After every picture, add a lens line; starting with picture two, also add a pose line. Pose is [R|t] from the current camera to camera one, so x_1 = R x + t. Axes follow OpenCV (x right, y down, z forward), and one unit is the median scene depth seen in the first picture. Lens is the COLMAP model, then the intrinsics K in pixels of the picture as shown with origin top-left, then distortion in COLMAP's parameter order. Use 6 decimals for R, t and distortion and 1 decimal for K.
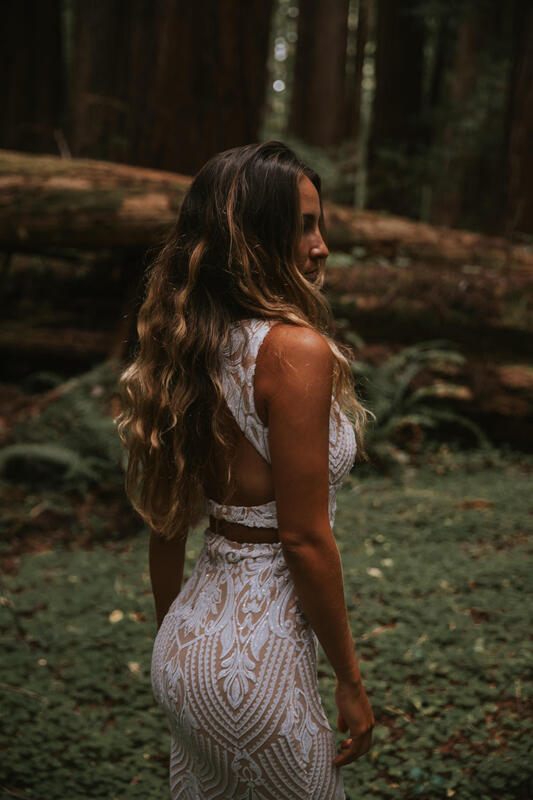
lens RADIAL K [[1162.4, 0, 266.5], [0, 1162.4, 400.0], [0, 0, 1]] dist [0.128828, -0.030293]
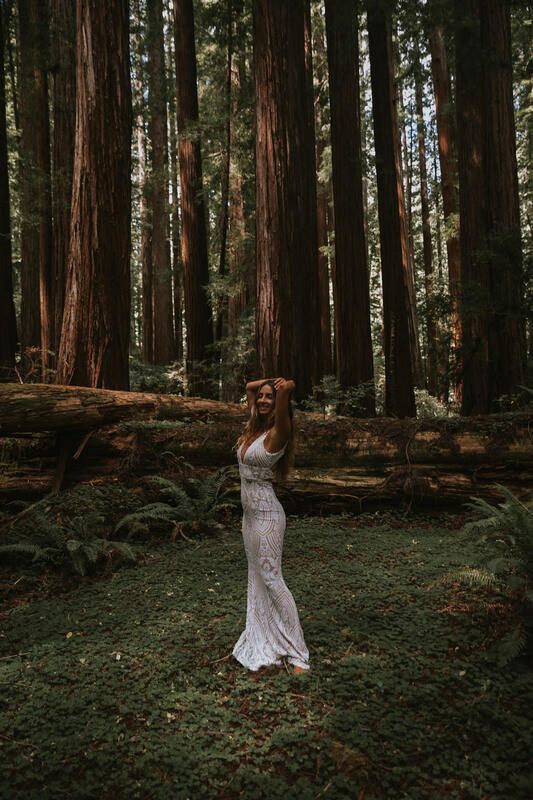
lens RADIAL K [[636.0, 0, 268.4], [0, 636.0, 400.9], [0, 0, 1]] dist [-0.068529, 0.084731]
pose [[0.975289, -0.082760, 0.204848, 0.000043], [0.112519, 0.983997, -0.138166, 0.000661], [-0.190136, 0.157801, 0.968993, -0.027501]]
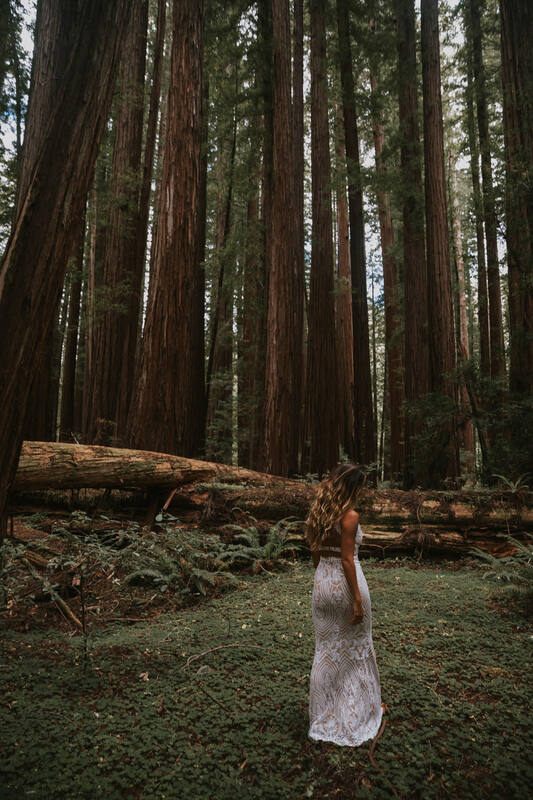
lens RADIAL K [[550.8, 0, 266.5], [0, 550.8, 400.0], [0, 0, 1]] dist [-0.107378, 0.090287]
pose [[0.955131, 0.007436, 0.296092, -0.308609], [0.072365, 0.963530, -0.257631, 0.008439], [-0.287209, 0.267498, 0.919758, -0.182803]]
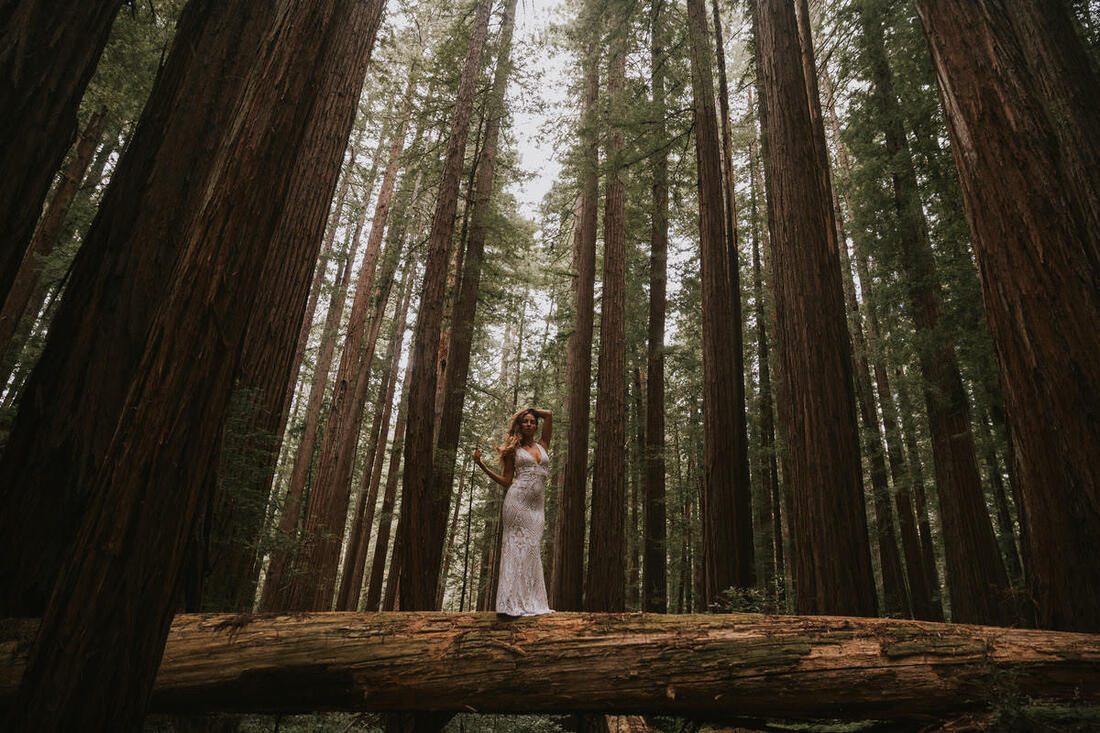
lens RADIAL K [[757.3, 0, 548.6], [0, 757.3, 372.2], [0, 0, 1]] dist [-0.107378, 0.090287]
pose [[0.552344, -0.406613, -0.727724, 0.318211], [-0.139529, 0.815563, -0.561595, -0.008322], [0.821856, 0.411732, 0.393737, 0.706090]]
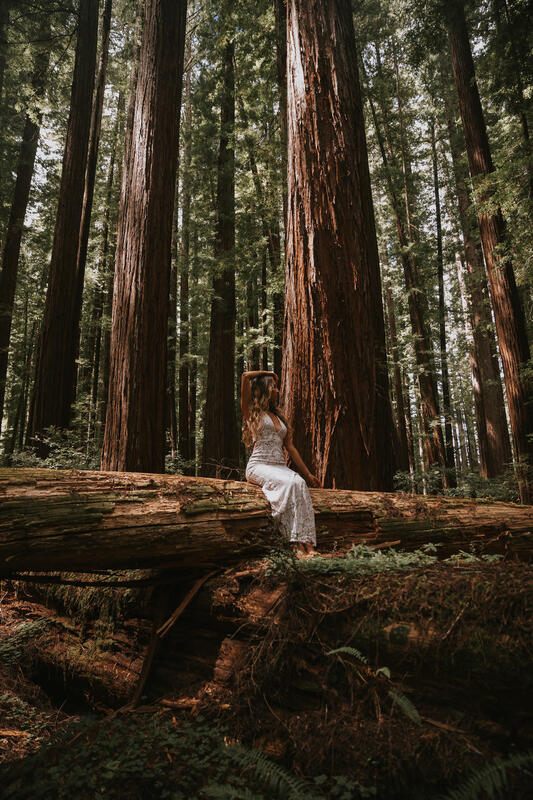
lens RADIAL K [[543.0, 0, 266.7], [0, 543.0, 401.3], [0, 0, 1]] dist [-0.106900, 0.080823]
pose [[0.923587, -0.165549, -0.345805, 0.163057], [0.021680, 0.923077, -0.384004, -0.117113], [0.382775, 0.347164, 0.856131, 0.881121]]
